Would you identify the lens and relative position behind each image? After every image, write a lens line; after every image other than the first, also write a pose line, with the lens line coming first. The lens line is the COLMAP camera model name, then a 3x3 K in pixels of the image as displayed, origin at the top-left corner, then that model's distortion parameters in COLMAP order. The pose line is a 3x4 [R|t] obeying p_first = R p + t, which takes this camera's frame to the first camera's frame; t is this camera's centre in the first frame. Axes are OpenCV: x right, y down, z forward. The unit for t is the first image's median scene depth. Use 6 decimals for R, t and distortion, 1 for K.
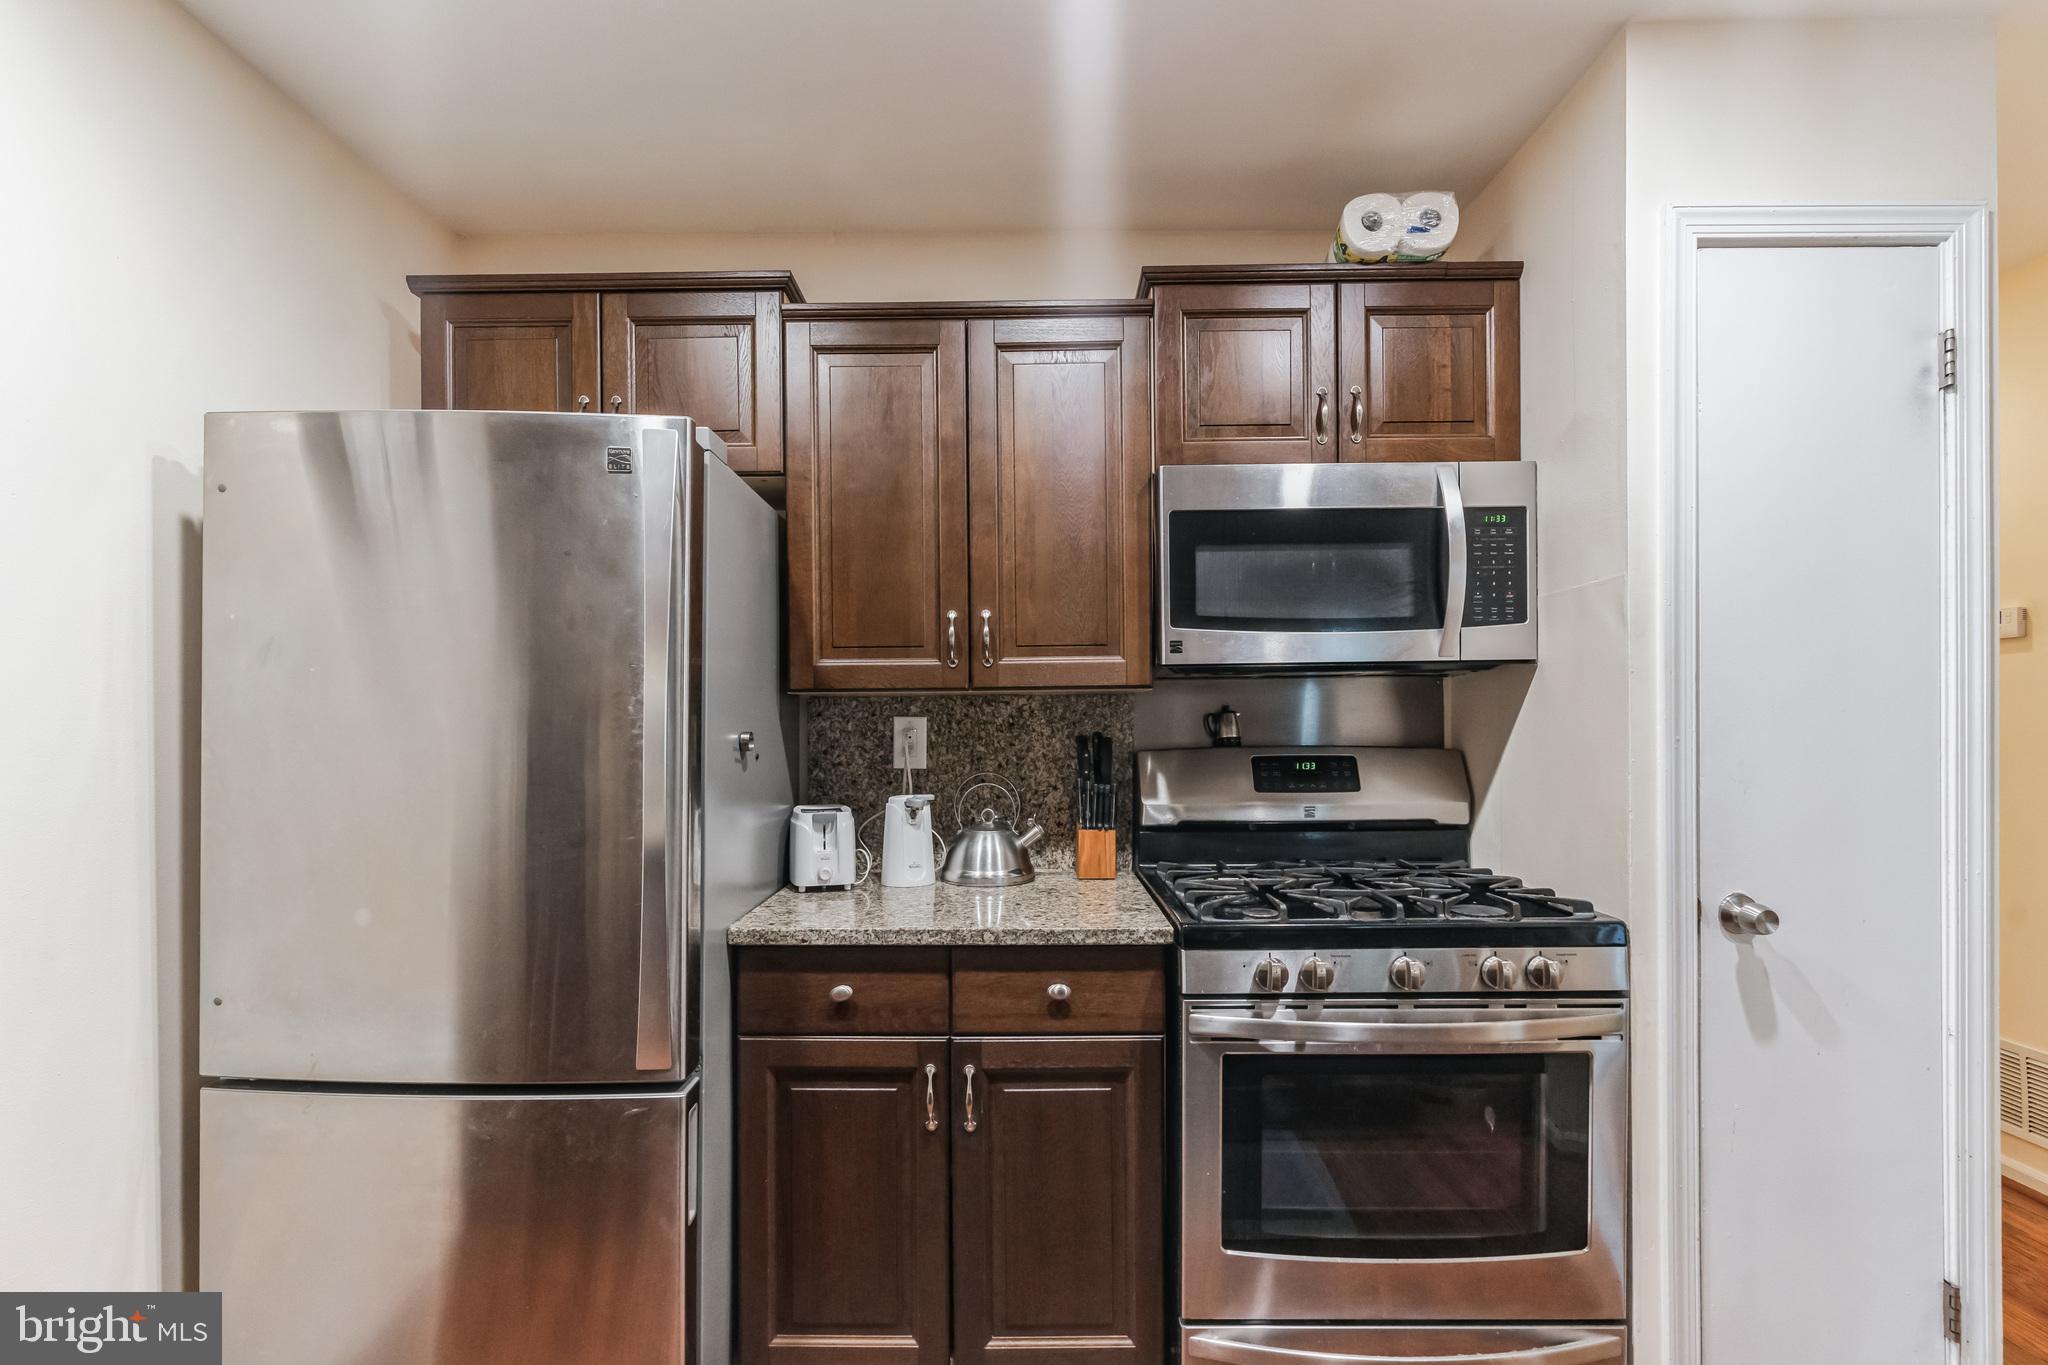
lens RADIAL K [[961.3, 0, 1023.9], [0, 961.3, 723.1], [0, 0, 1]] dist [-0.003954, 0.001470]
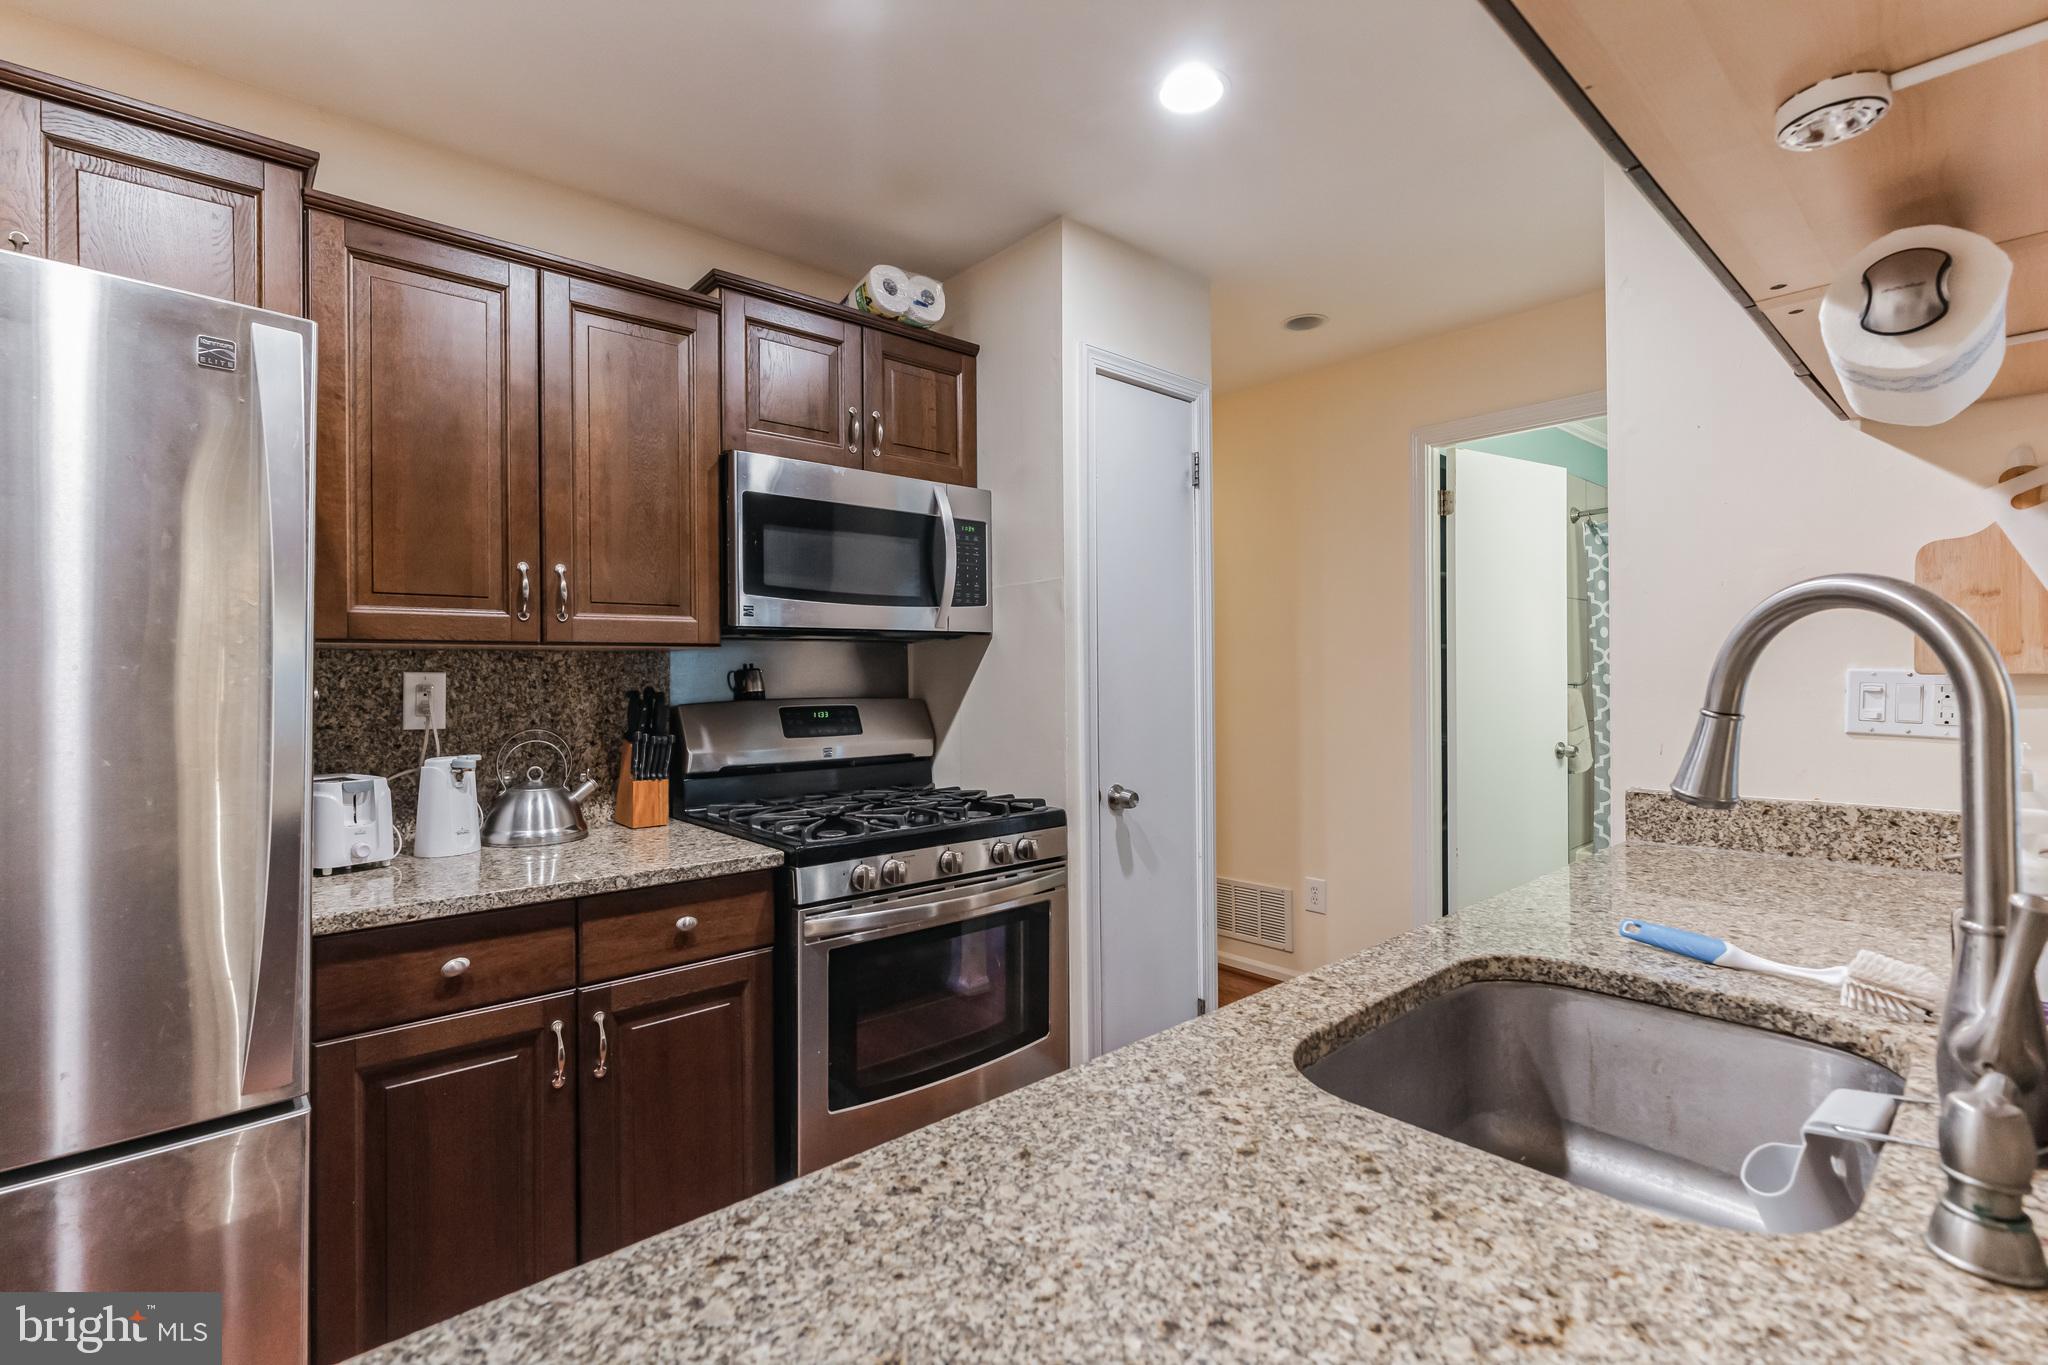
lens RADIAL K [[925.4, 0, 1010.0], [0, 925.4, 675.2], [0, 0, 1]] dist [-0.017362, 0.008111]
pose [[0.746444, 0.002748, 0.665443, -0.328376], [0.005676, 0.999929, -0.010496, 0.009754], [-0.665424, 0.011612, 0.746375, -0.020414]]
